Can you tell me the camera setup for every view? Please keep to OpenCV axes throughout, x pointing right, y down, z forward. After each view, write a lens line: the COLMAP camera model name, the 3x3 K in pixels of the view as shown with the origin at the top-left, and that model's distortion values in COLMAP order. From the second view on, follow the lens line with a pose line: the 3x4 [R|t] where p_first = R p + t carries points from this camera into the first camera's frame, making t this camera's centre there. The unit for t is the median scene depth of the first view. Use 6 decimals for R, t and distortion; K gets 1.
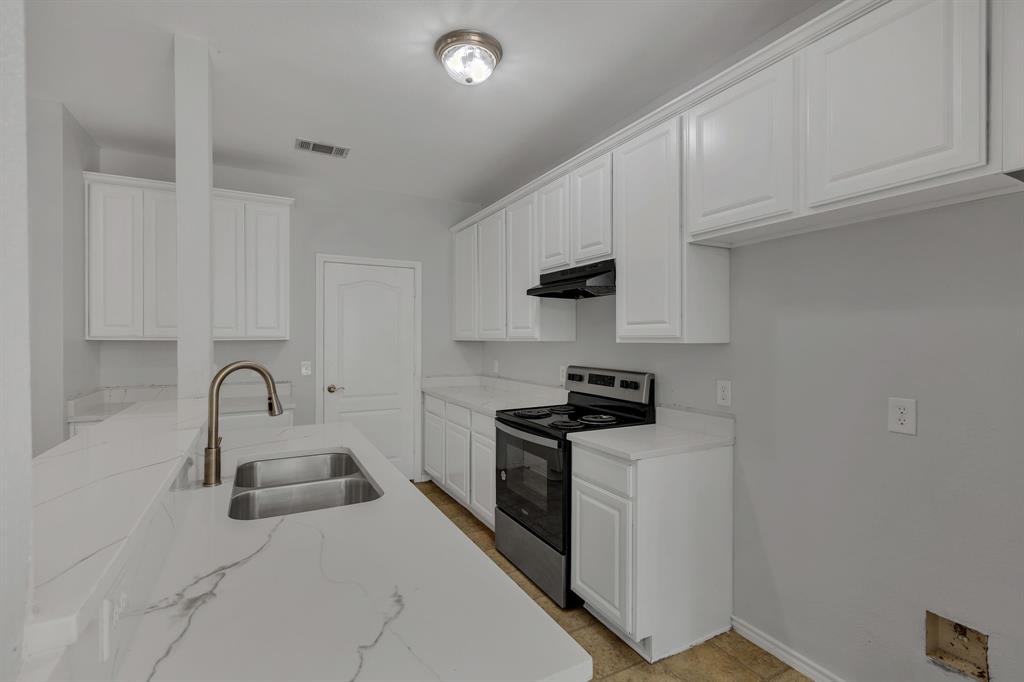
lens RADIAL K [[462.4, 0, 490.7], [0, 462.4, 336.0], [0, 0, 1]] dist [-0.007309, 0.001632]
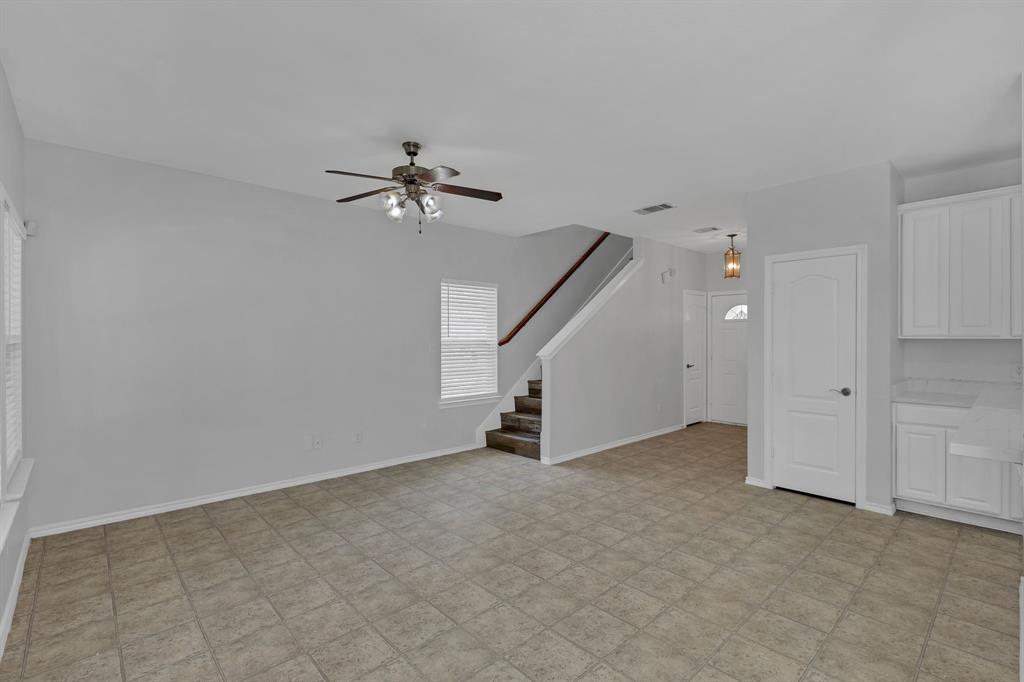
lens RADIAL K [[462.4, 0, 507.7], [0, 462.4, 337.0], [0, 0, 1]] dist [-0.007309, 0.001632]
pose [[0.264825, -0.005719, -0.964279, 0.050660], [0.008301, 0.999959, -0.003651, -0.000186], [0.964261, -0.007038, 0.264862, -0.357068]]
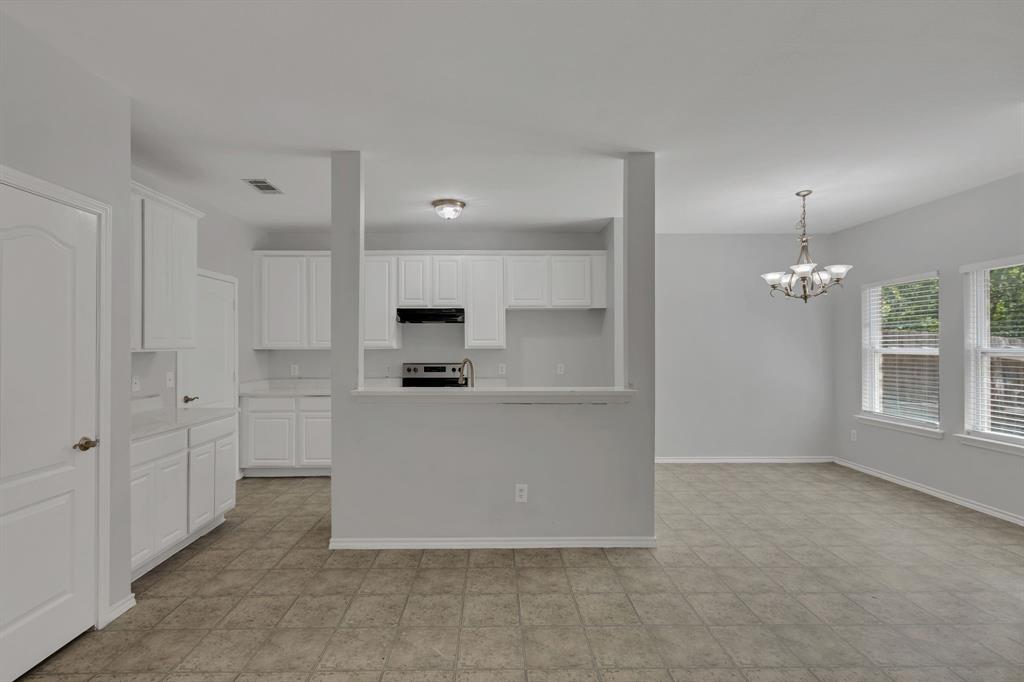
lens RADIAL K [[462.4, 0, 502.2], [0, 462.4, 344.7], [0, 0, 1]] dist [-0.007309, 0.001632]
pose [[0.453039, -0.003094, 0.891486, -1.218428], [-0.001212, 0.999991, 0.004087, -0.010398], [-0.891490, -0.002932, 0.453031, -0.074839]]
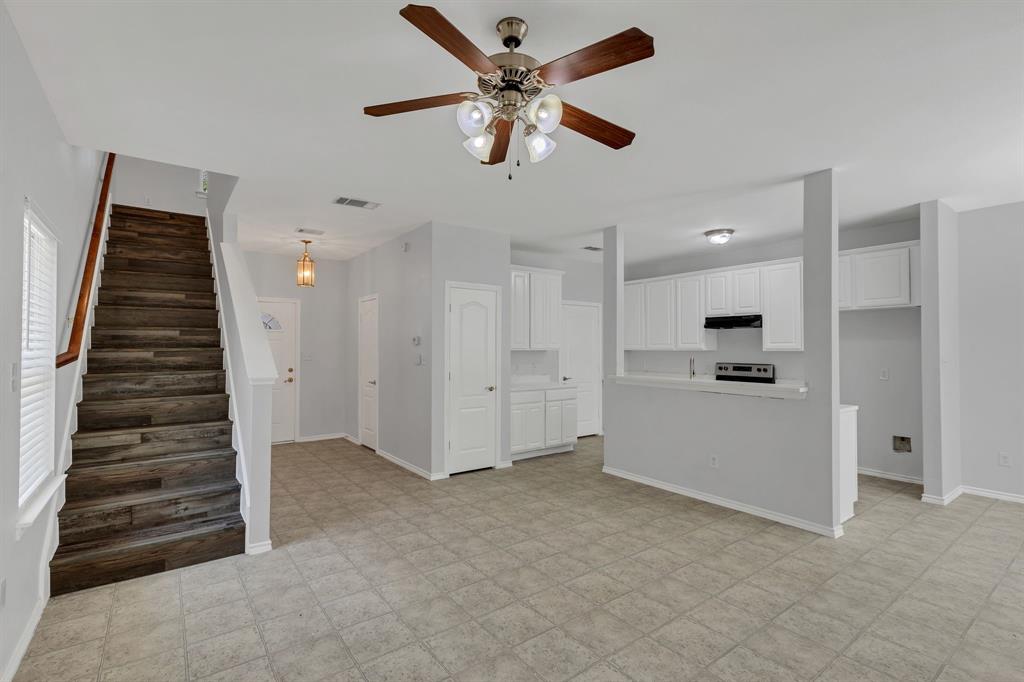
lens RADIAL K [[462.4, 0, 501.8], [0, 462.4, 342.9], [0, 0, 1]] dist [-0.007309, 0.001632]
pose [[0.989409, -0.000460, 0.145154, -1.087571], [0.001149, 0.999988, -0.004661, -0.013373], [-0.145150, 0.004779, 0.989398, -0.873842]]
